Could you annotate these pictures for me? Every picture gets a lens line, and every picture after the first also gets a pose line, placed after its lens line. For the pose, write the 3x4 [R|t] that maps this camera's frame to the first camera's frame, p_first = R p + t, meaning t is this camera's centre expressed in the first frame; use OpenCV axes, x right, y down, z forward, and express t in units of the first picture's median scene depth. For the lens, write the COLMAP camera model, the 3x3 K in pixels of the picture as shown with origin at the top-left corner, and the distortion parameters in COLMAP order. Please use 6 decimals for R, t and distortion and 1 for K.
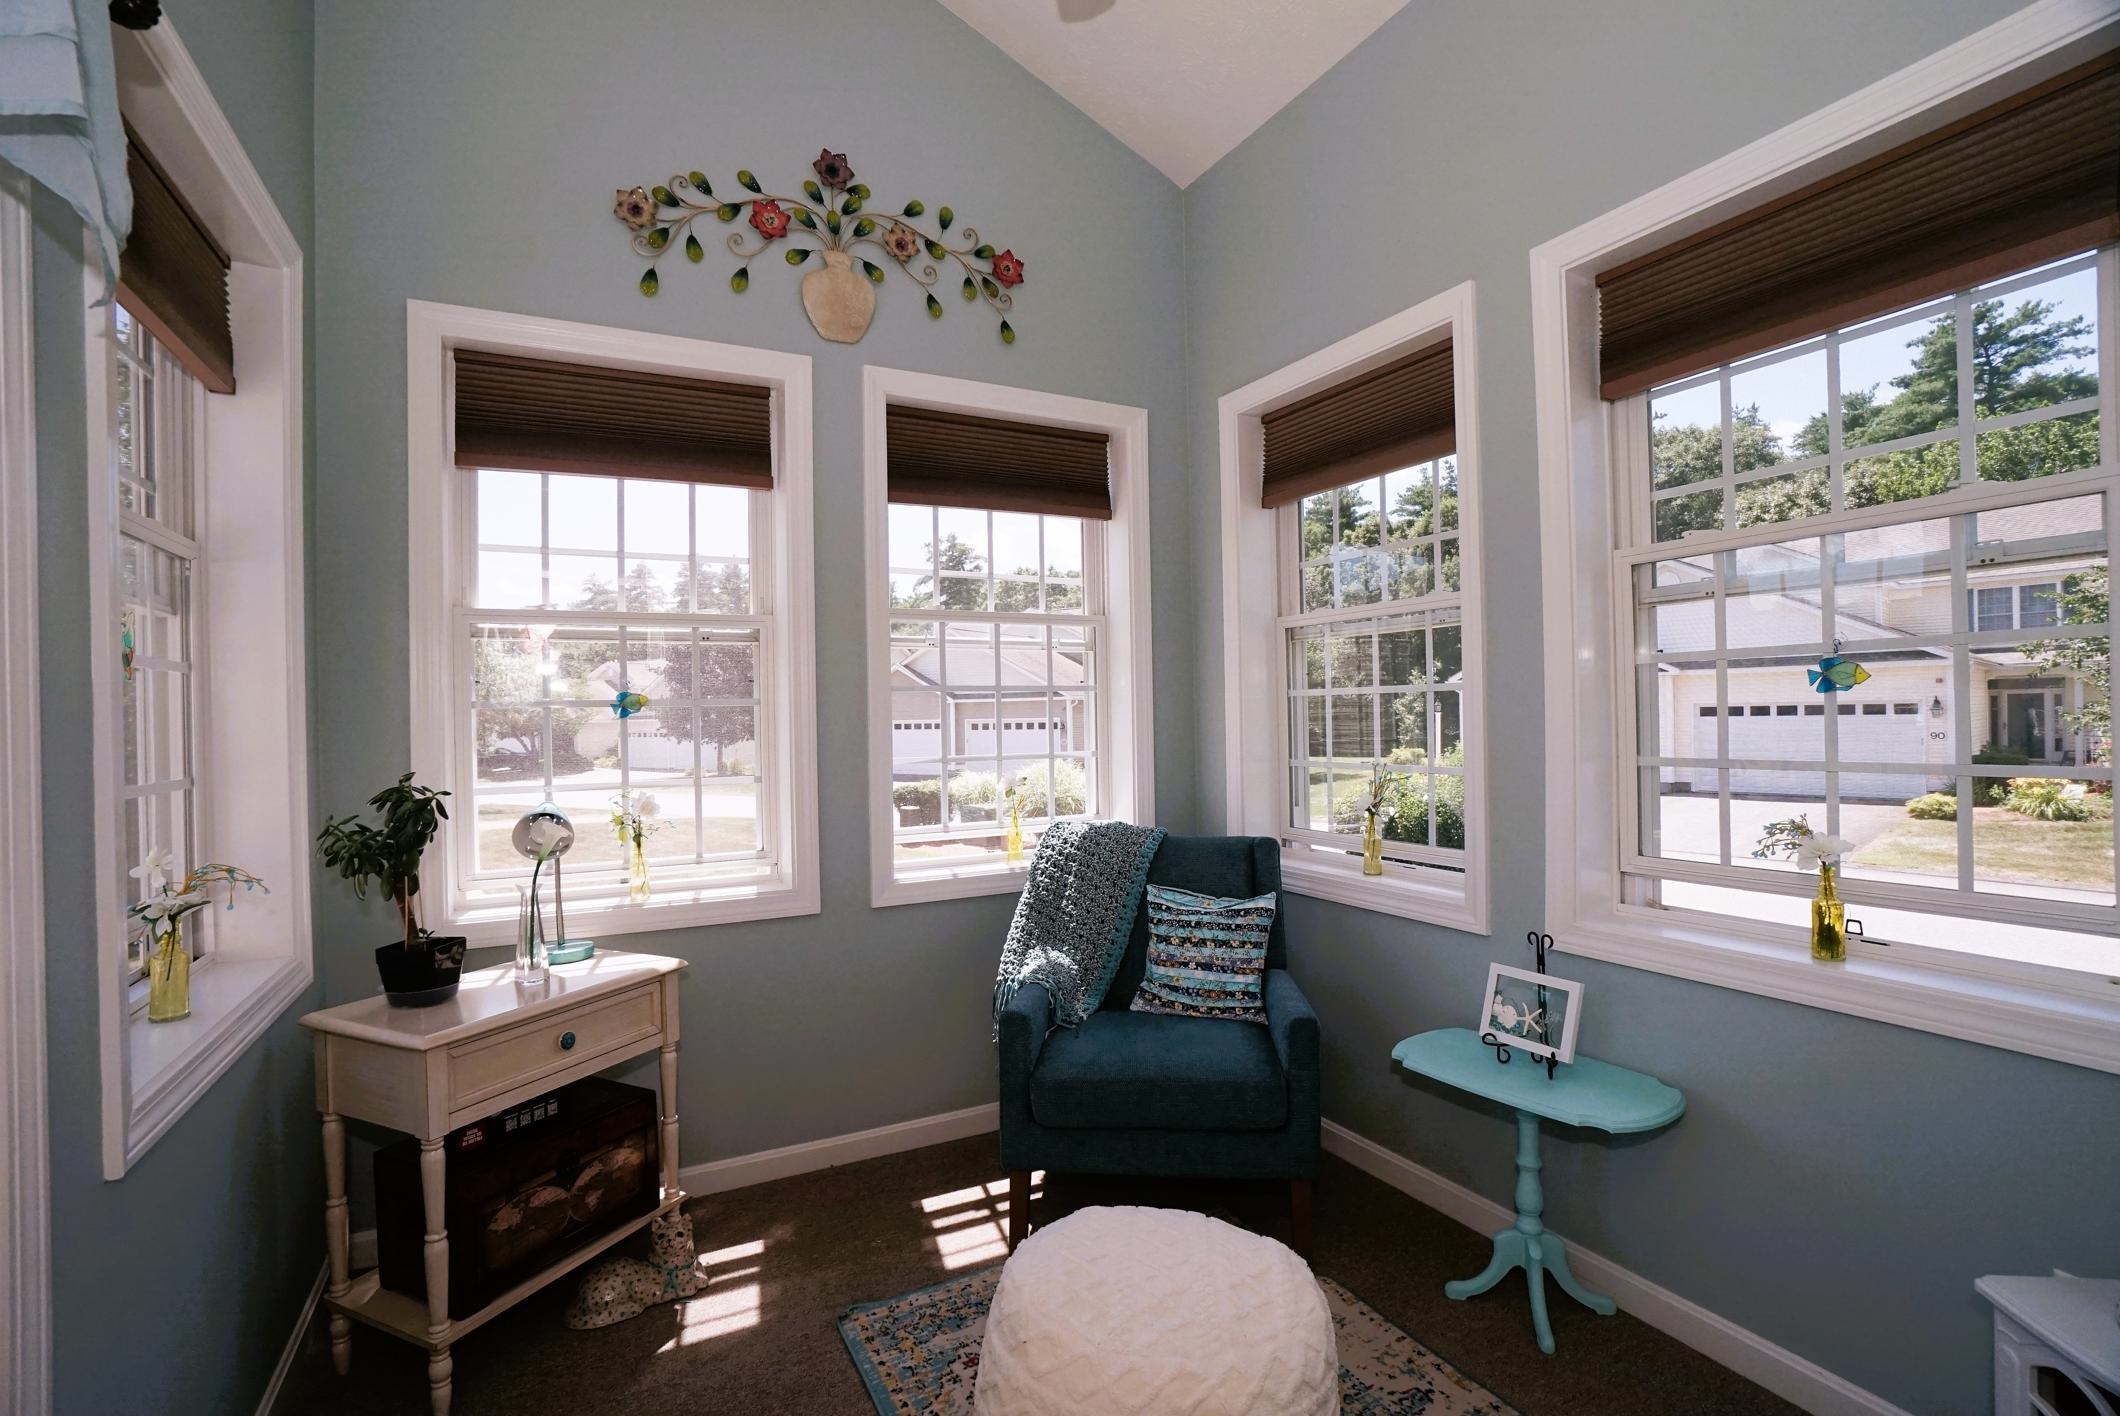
lens RADIAL K [[949.8, 0, 1065.5], [0, 949.8, 714.7], [0, 0, 1]] dist [-0.069497, 0.031325]
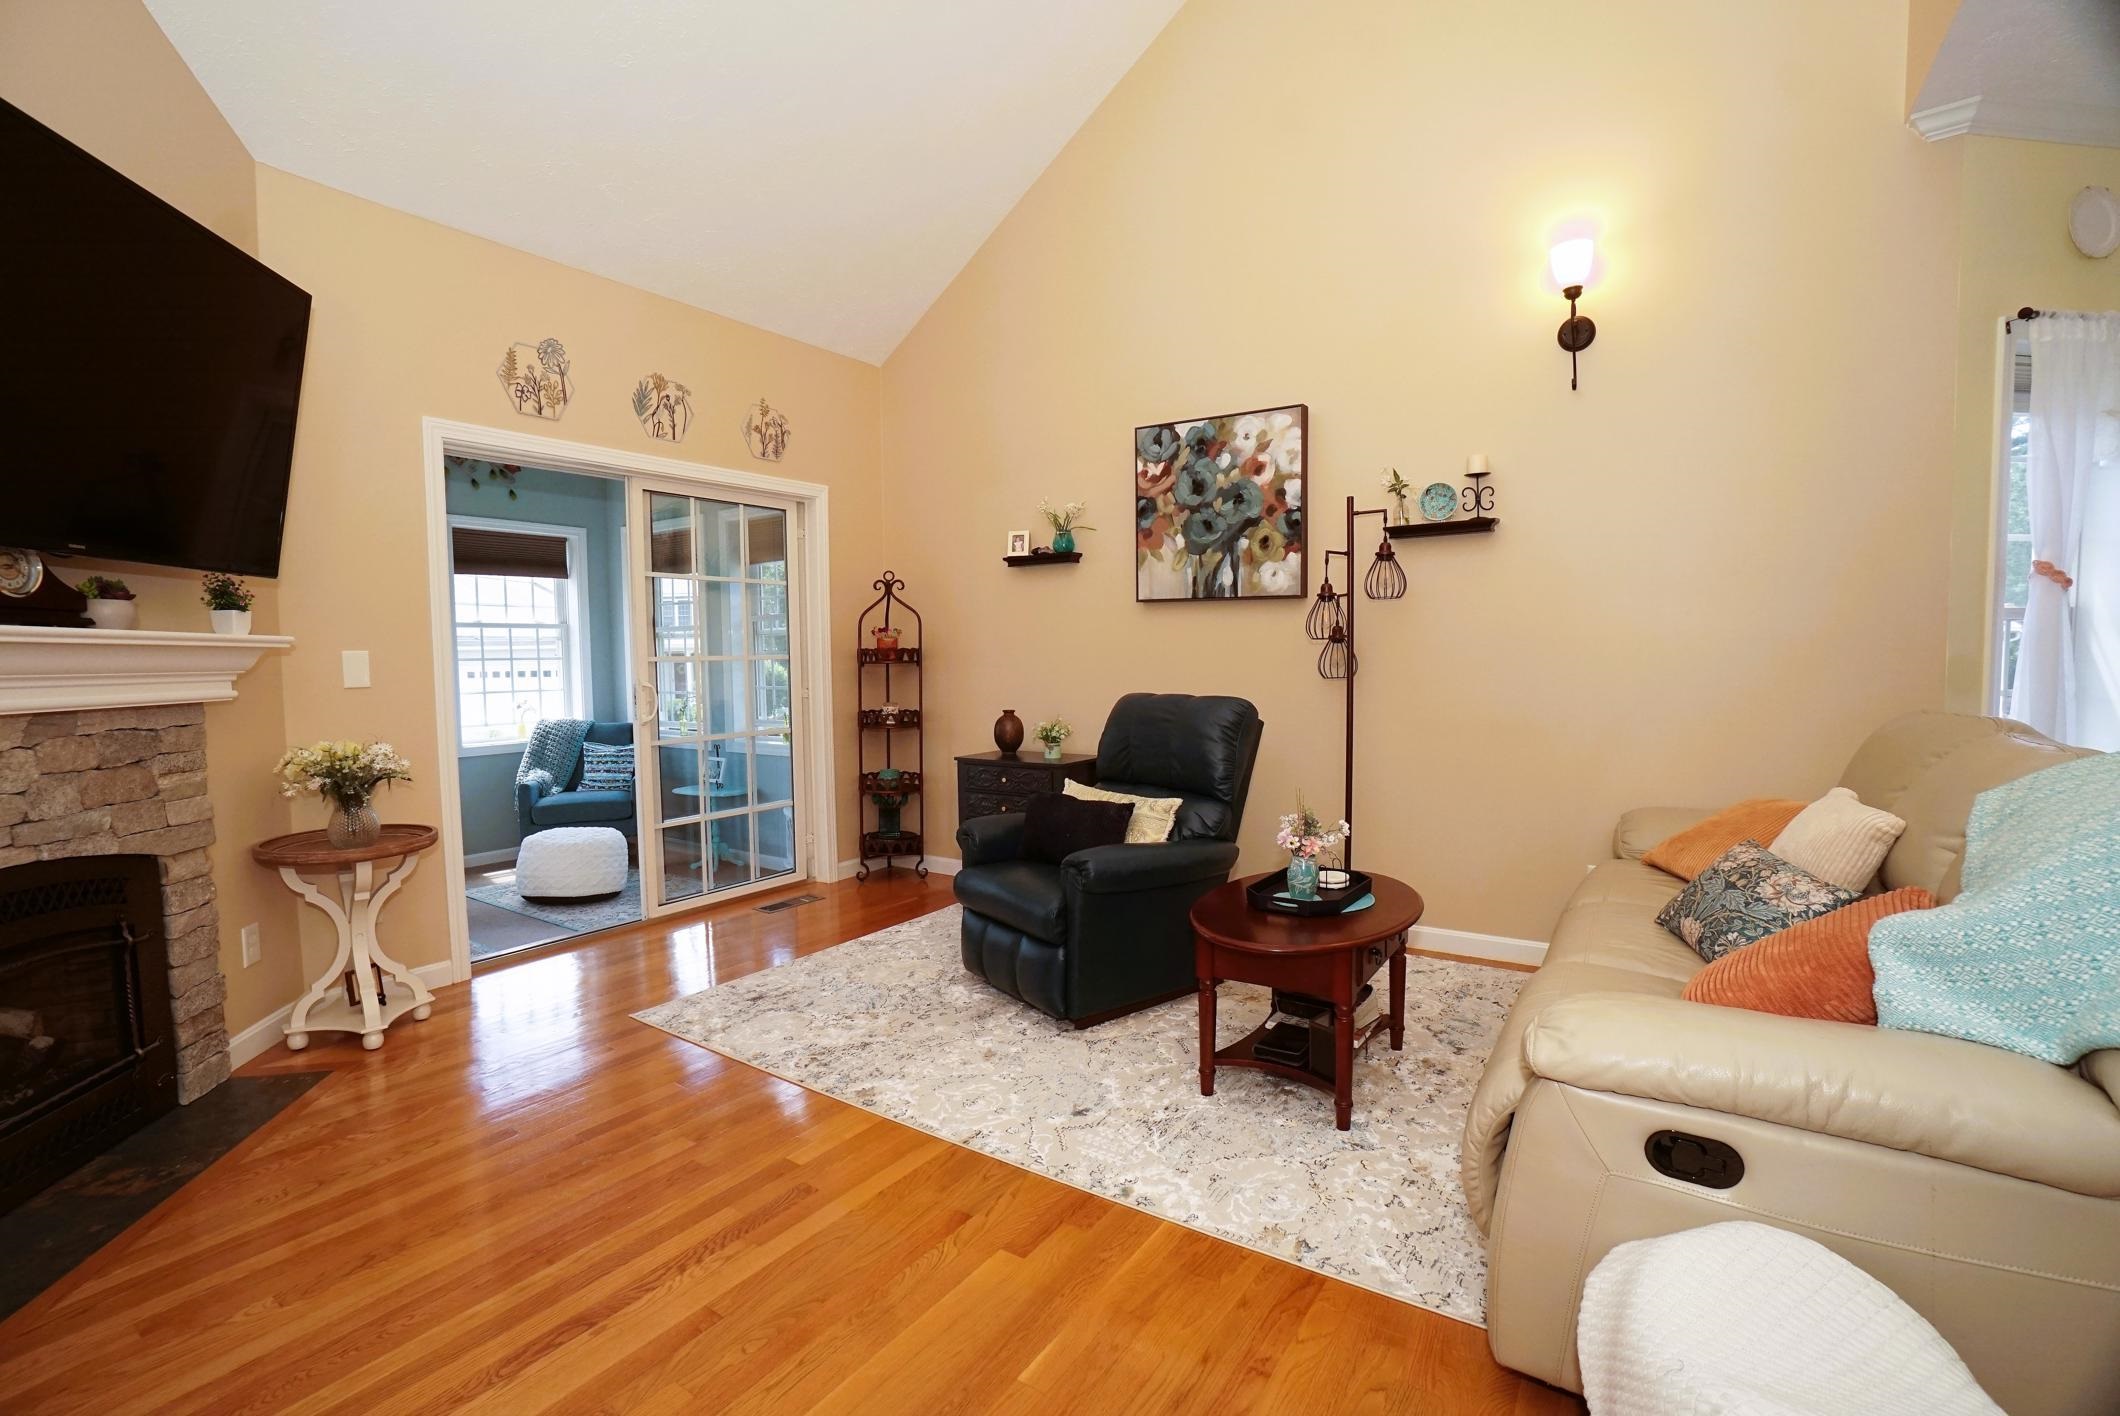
lens RADIAL K [[949.8, 0, 1065.5], [0, 949.8, 714.7], [0, 0, 1]] dist [-0.069497, 0.031325]
pose [[0.878888, -0.019926, 0.476612, 0.031498], [-0.004898, 0.998698, 0.050784, -0.019141], [-0.477003, -0.046968, 0.877646, -1.672867]]
